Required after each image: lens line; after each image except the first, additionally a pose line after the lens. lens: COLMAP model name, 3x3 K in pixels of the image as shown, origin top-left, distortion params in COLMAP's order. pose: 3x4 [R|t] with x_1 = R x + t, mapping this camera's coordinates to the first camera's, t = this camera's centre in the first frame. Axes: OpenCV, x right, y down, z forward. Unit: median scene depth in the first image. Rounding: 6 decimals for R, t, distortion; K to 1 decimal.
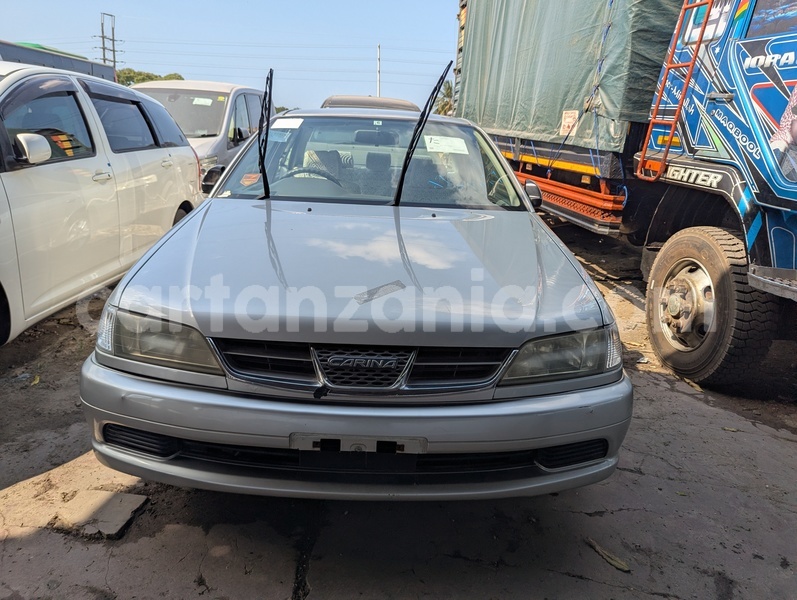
lens RADIAL K [[551.9, 0, 396.4], [0, 551.9, 298.4], [0, 0, 1]] dist [0.038711, -0.036472]
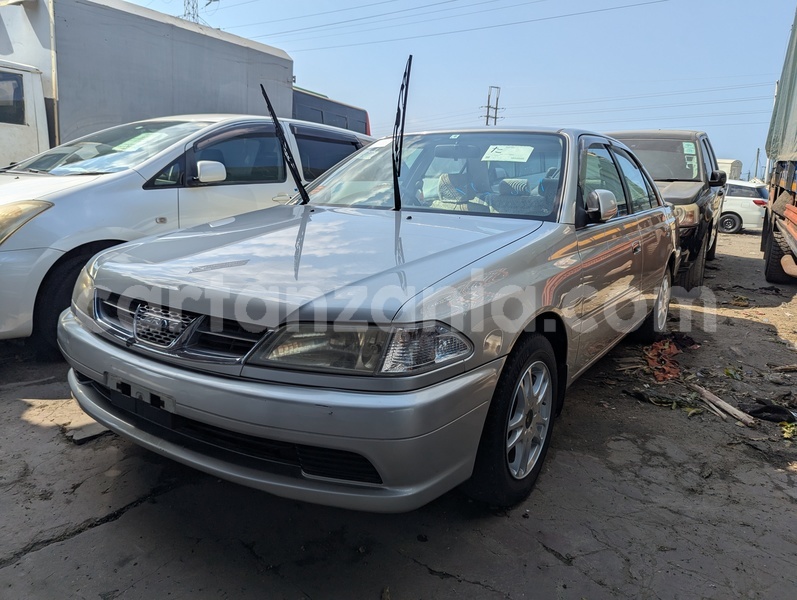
lens RADIAL K [[551.9, 0, 396.4], [0, 551.9, 298.4], [0, 0, 1]] dist [0.038711, -0.036472]
pose [[0.820007, 0.093611, -0.564647, 0.489723], [-0.144283, 0.988483, -0.045657, 0.027487], [0.553869, 0.118908, 0.824069, 0.177907]]
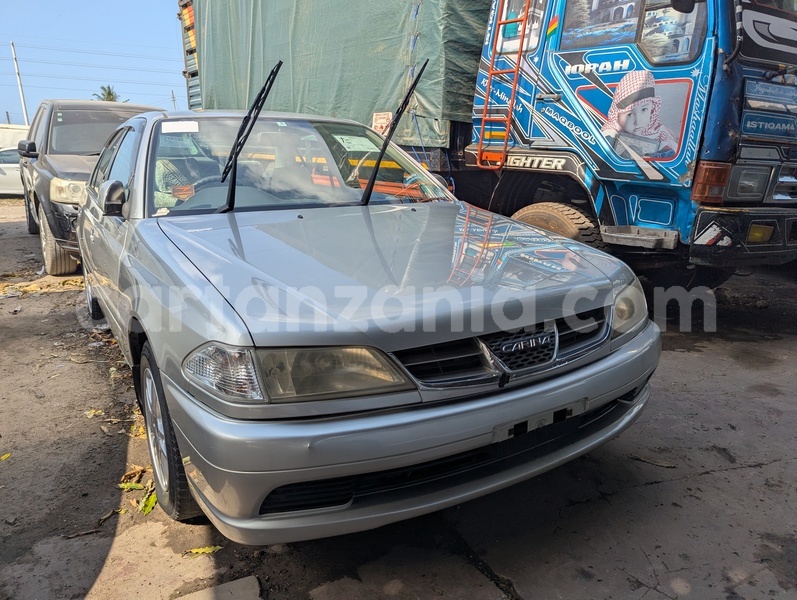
lens RADIAL K [[551.9, 0, 396.4], [0, 551.9, 298.4], [0, 0, 1]] dist [0.038711, -0.036472]
pose [[0.859617, -0.174437, 0.480241, -0.391403], [0.179998, 0.983048, 0.034880, -0.024756], [-0.478184, 0.056459, 0.876443, 0.102549]]
